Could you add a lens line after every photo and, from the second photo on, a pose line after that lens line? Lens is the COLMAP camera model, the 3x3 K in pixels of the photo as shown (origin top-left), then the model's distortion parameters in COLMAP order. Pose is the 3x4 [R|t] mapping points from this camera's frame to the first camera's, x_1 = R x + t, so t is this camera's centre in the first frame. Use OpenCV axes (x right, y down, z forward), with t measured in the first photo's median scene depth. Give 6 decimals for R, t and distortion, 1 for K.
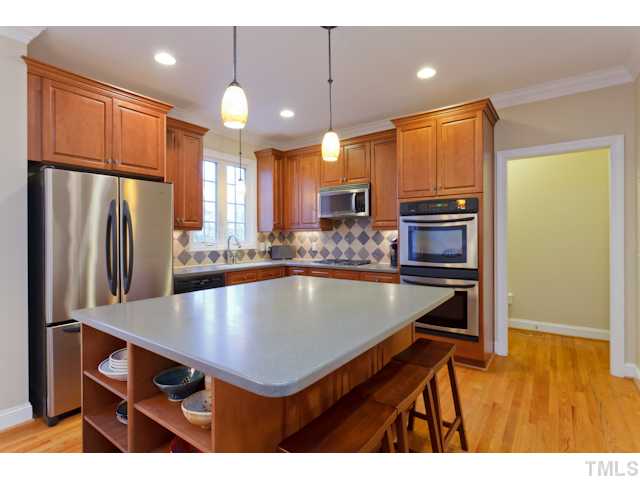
lens RADIAL K [[325.9, 0, 320.0], [0, 325.9, 240.0], [0, 0, 1]] dist [-0.002266, -0.000144]
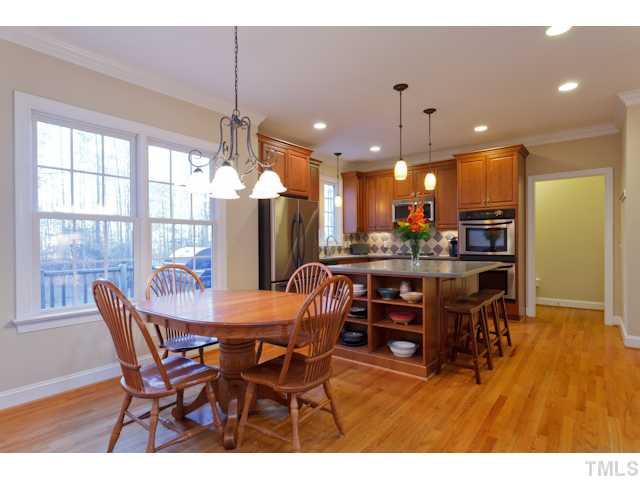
lens RADIAL K [[341.8, 0, 319.7], [0, 341.8, 248.0], [0, 0, 1]] dist [0.000156, 0.000113]
pose [[0.998744, -0.000953, -0.050094, -0.265101], [0.001244, 0.999983, 0.005775, 0.033571], [0.050087, -0.005830, 0.998728, -0.492229]]
